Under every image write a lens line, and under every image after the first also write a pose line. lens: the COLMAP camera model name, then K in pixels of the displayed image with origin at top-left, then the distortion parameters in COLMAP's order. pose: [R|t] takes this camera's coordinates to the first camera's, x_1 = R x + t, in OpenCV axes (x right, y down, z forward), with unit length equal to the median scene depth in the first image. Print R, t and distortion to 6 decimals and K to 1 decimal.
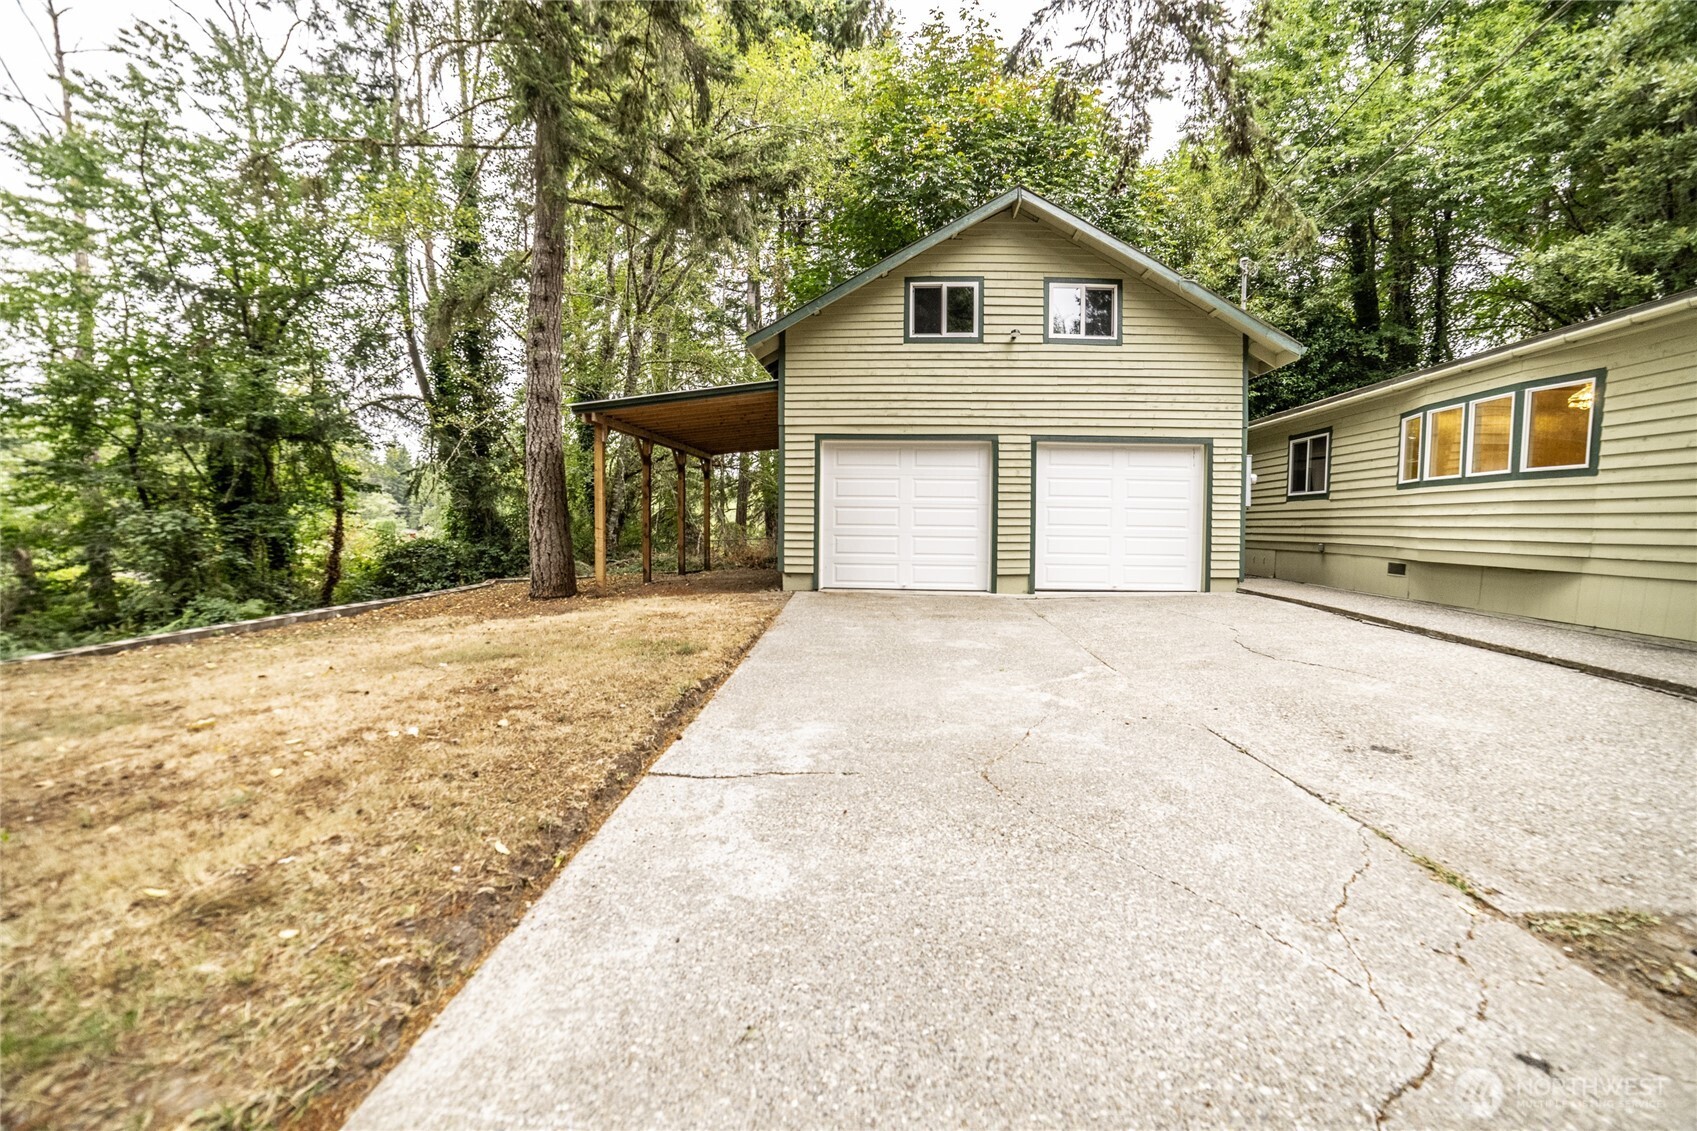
lens RADIAL K [[687.2, 0, 848.5], [0, 687.2, 565.5], [0, 0, 1]] dist [-0.097931, 0.026985]
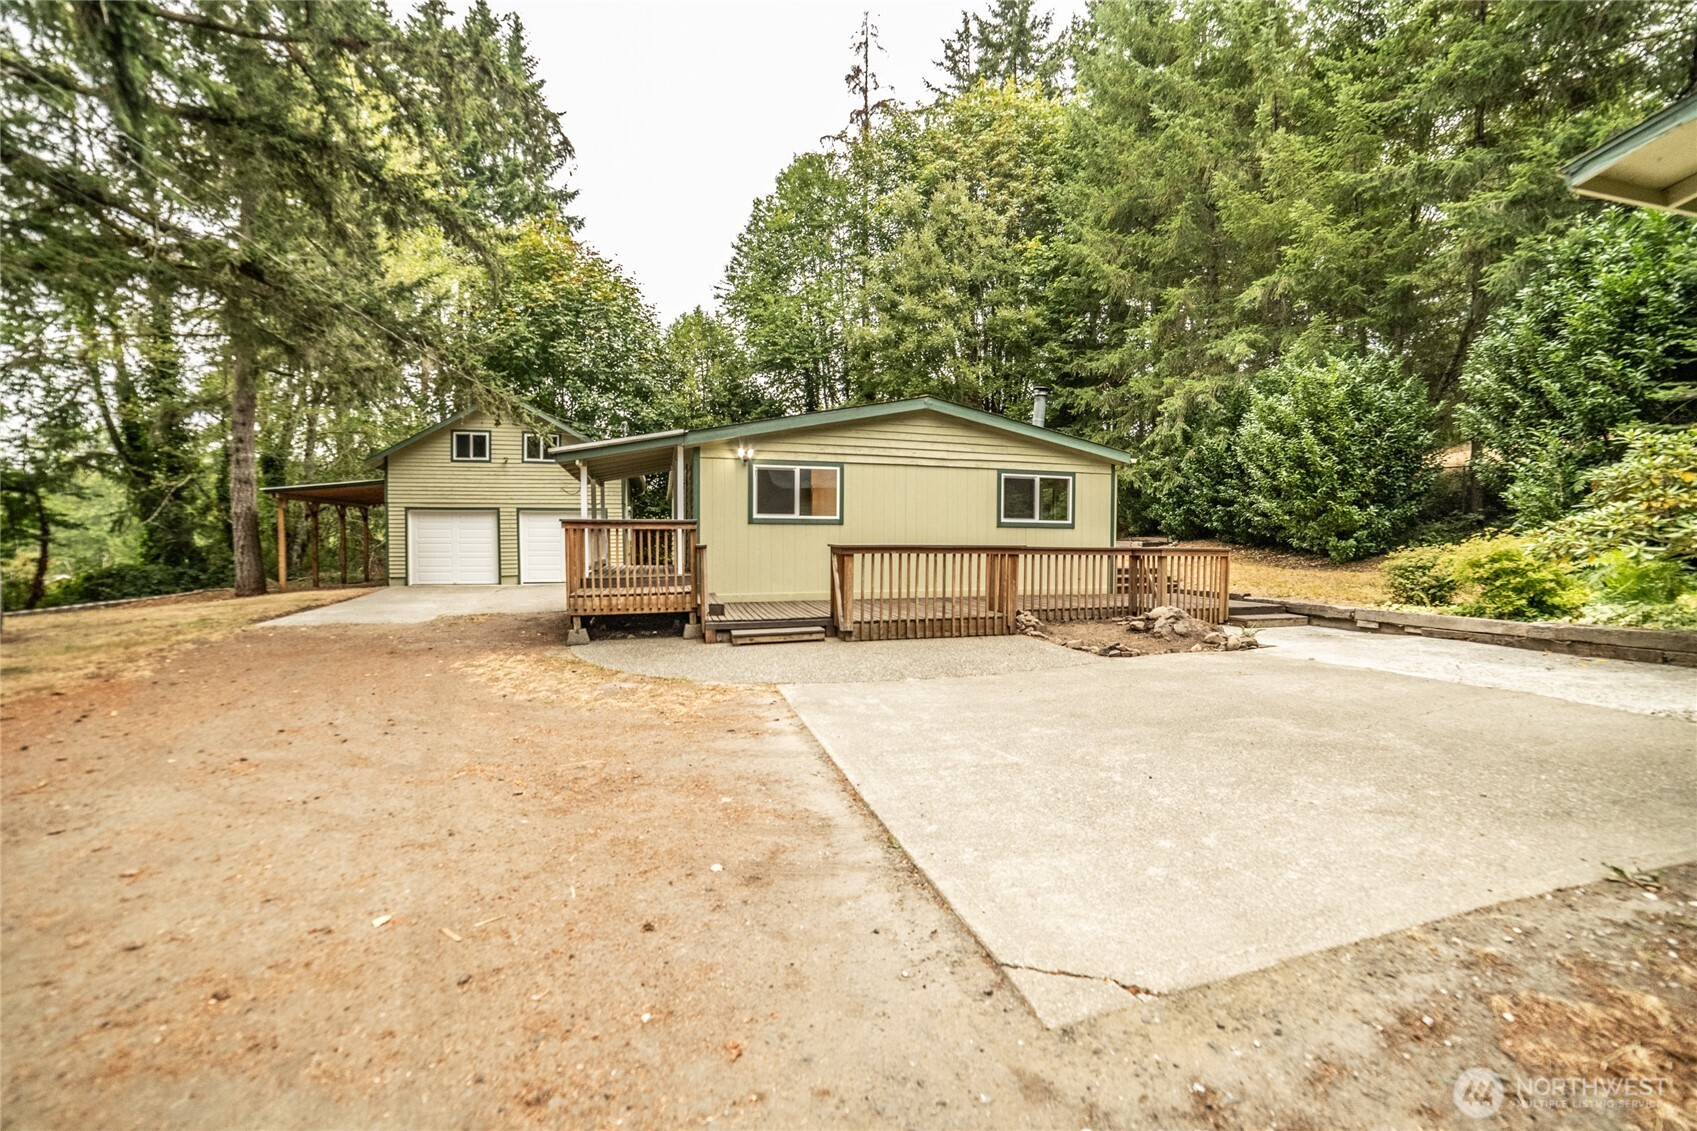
lens RADIAL K [[722.0, 0, 839.4], [0, 722.0, 565.3], [0, 0, 1]] dist [-0.104656, 0.040252]
pose [[0.946839, -0.017895, 0.321210, 0.491229], [0.026928, 0.999356, -0.023702, 0.058644], [-0.320580, 0.031091, 0.946711, -1.304537]]
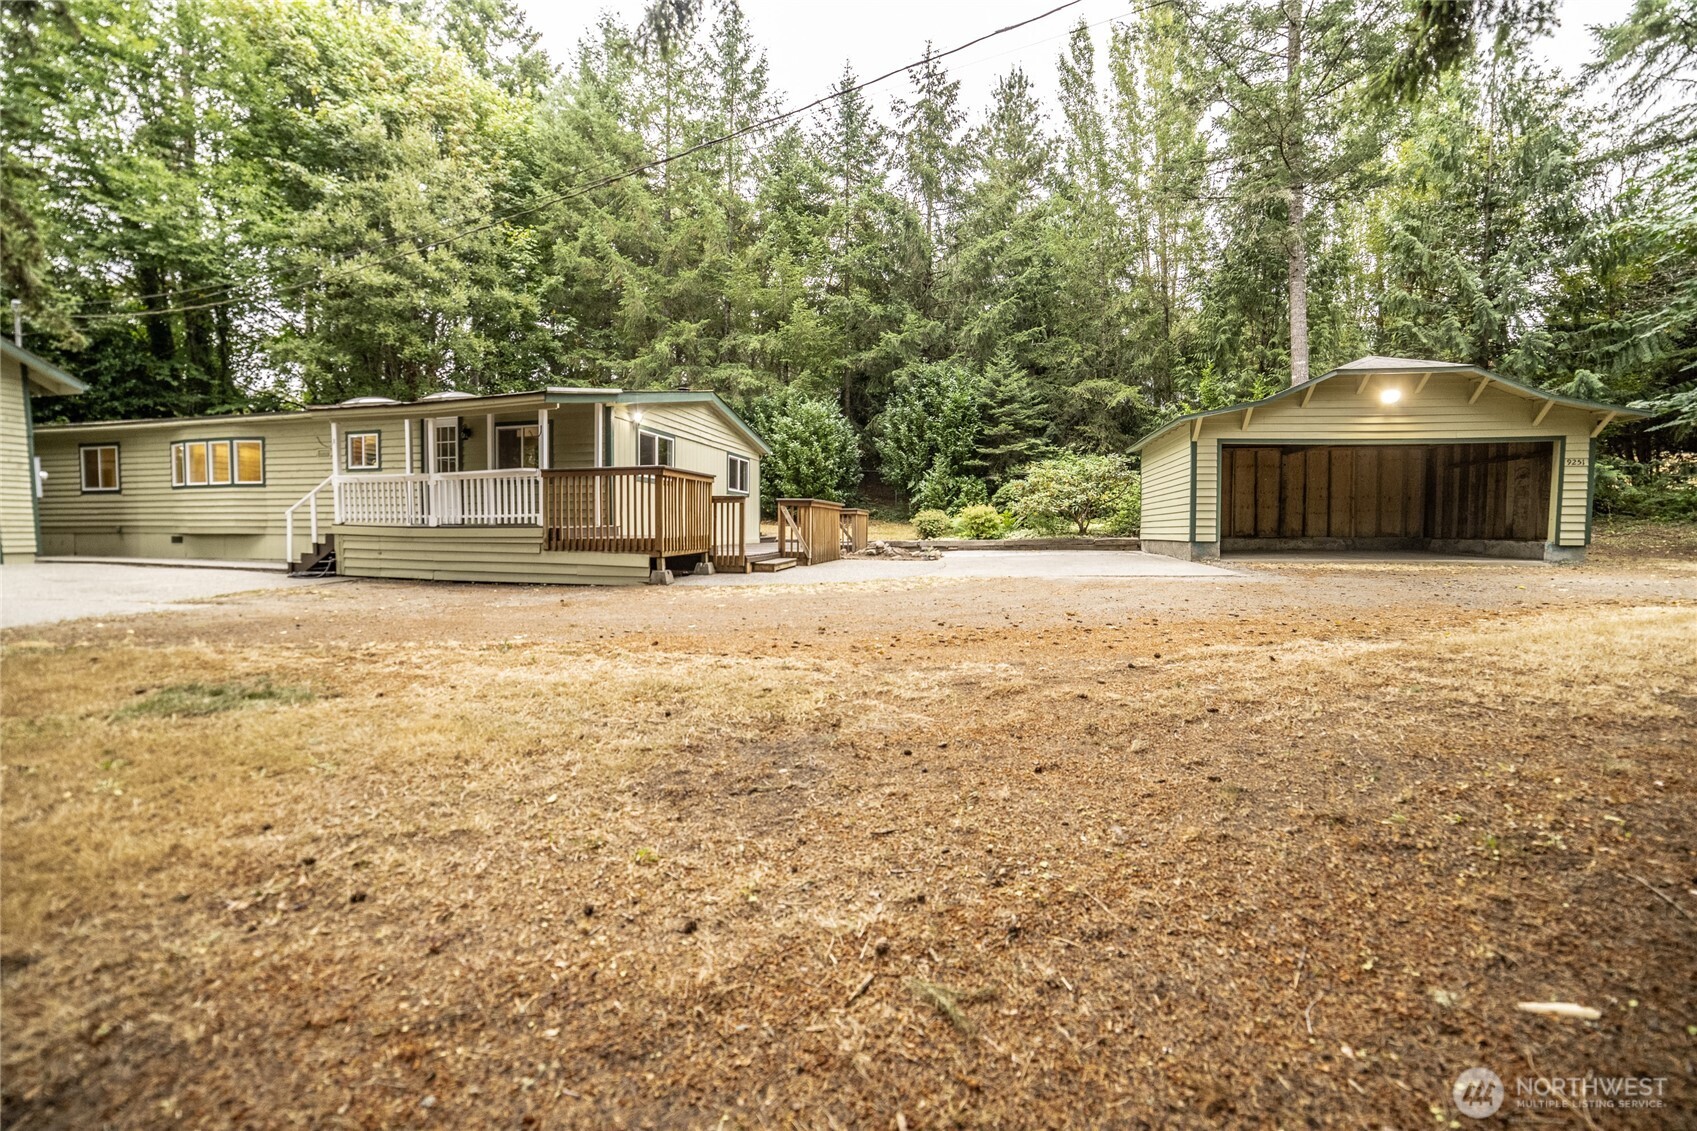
lens RADIAL K [[704.8, 0, 848.5], [0, 704.8, 565.5], [0, 0, 1]] dist [-0.100683, 0.034959]
pose [[0.131676, -0.059788, 0.989488, -0.455970], [0.058724, 0.996897, 0.052420, 0.068587], [-0.989552, 0.051204, 0.134778, -0.716986]]
